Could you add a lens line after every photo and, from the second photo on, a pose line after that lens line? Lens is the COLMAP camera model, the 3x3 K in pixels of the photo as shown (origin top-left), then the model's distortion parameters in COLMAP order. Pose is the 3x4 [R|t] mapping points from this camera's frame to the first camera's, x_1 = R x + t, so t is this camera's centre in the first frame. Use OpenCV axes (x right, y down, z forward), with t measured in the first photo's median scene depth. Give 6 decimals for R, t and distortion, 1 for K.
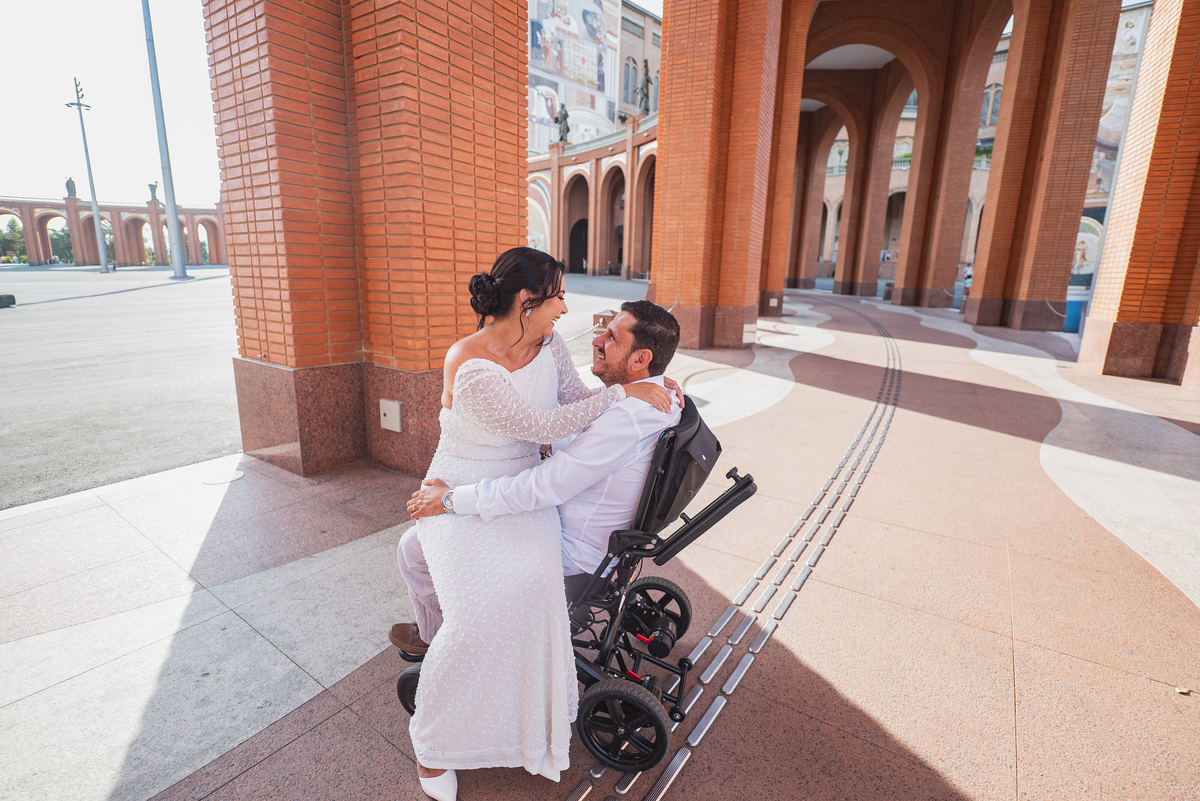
lens RADIAL K [[549.1, 0, 602.8], [0, 549.1, 396.1], [0, 0, 1]] dist [-0.010109, -0.000114]
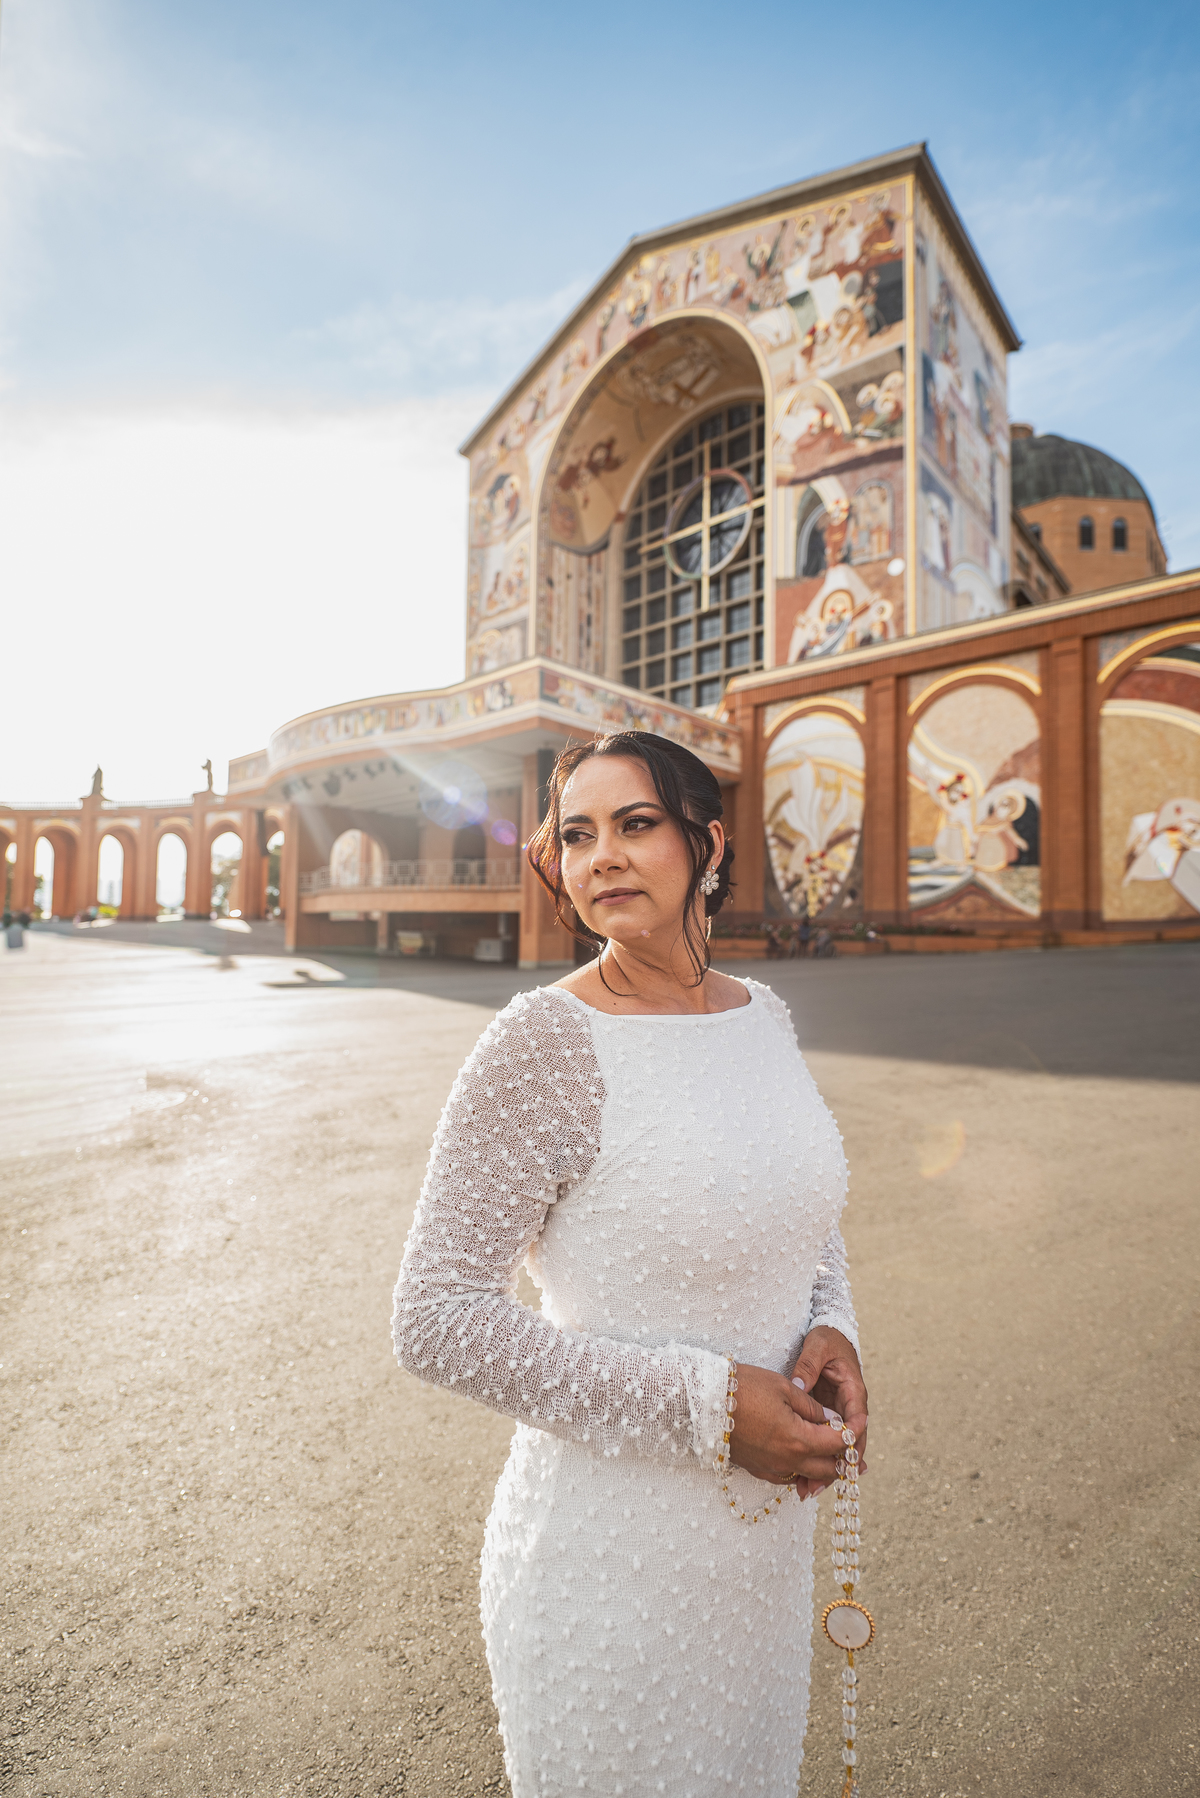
lens RADIAL K [[781.4, 0, 597.8], [0, 781.4, 897.7], [0, 0, 1]] dist [-0.008789, -0.000793]
pose [[0.999778, -0.011093, 0.017928, -3.378443], [0.015197, 0.968598, -0.248167, -1.063689], [-0.014612, 0.248385, 0.968551, 4.382024]]
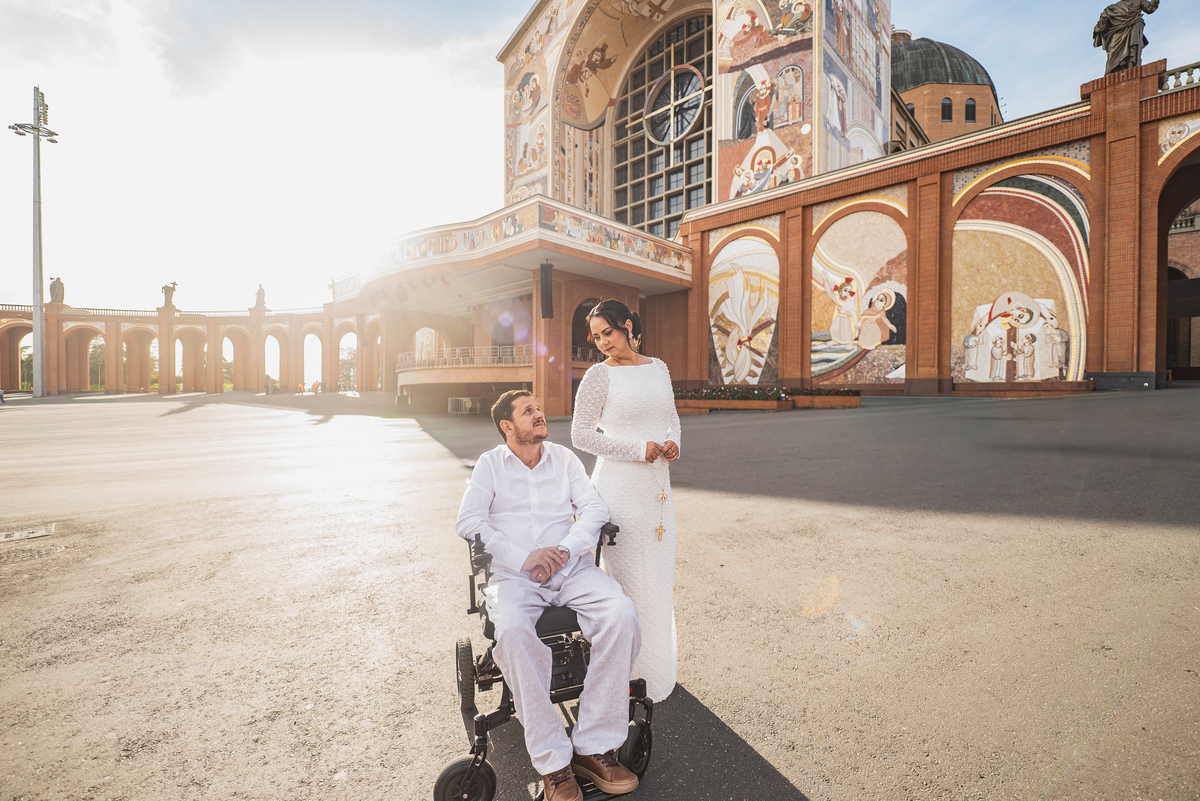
lens RADIAL K [[521.5, 0, 600.0], [0, 521.5, 400.5], [0, 0, 1]] dist [-0.008789, -0.000793]
pose [[0.999717, -0.023311, -0.004639, -3.205890], [0.021932, 0.979955, -0.198008, -1.103467], [0.009162, 0.197850, 0.980189, 4.619123]]
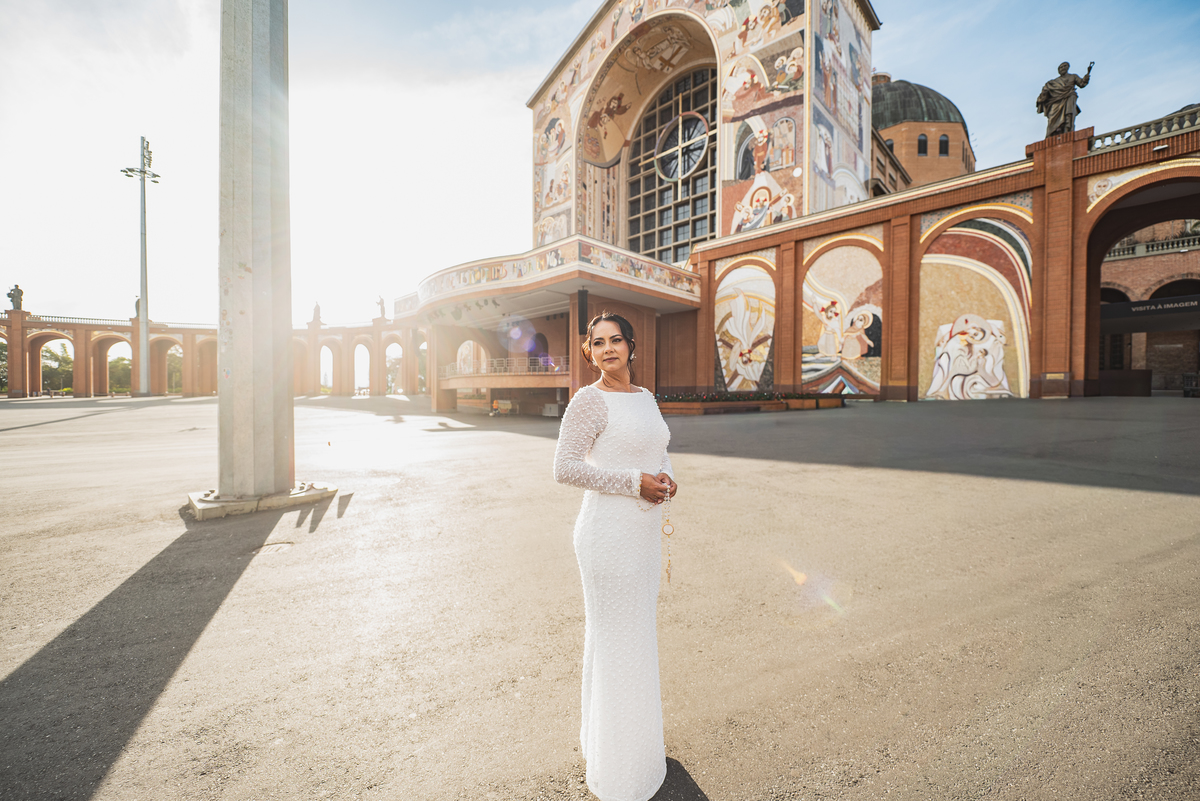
lens RADIAL K [[475.5, 0, 599.7], [0, 475.5, 405.4], [0, 0, 1]] dist [-0.008348, -0.000308]
pose [[0.999645, -0.020862, -0.016565, -3.373628], [0.017224, 0.980557, -0.195477, -1.026941], [0.020321, 0.195123, 0.980568, 4.270355]]
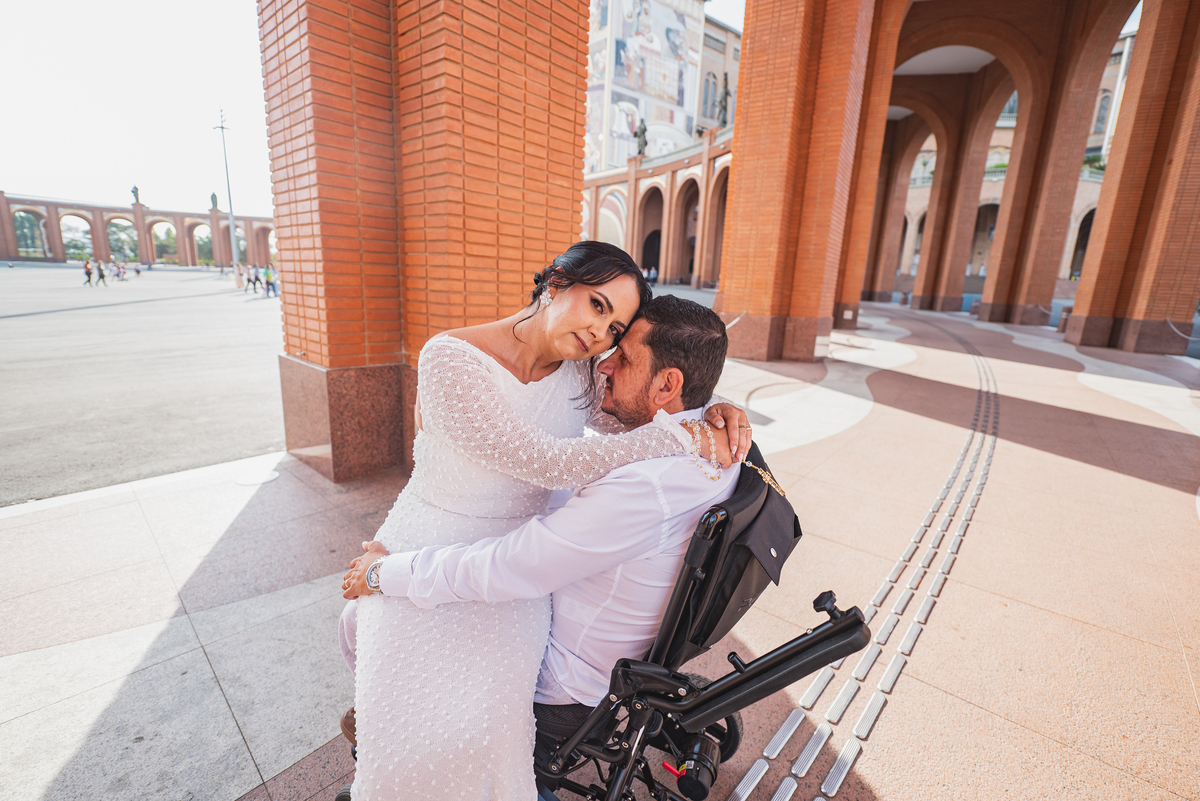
lens RADIAL K [[522.2, 0, 603.3], [0, 522.2, 402.3], [0, 0, 1]] dist [-0.008985, -0.000604]
pose [[0.991150, 0.046760, -0.124238, 0.010044], [-0.046054, 0.998902, 0.008549, -0.008925], [0.124501, -0.002752, 0.992216, 0.066606]]
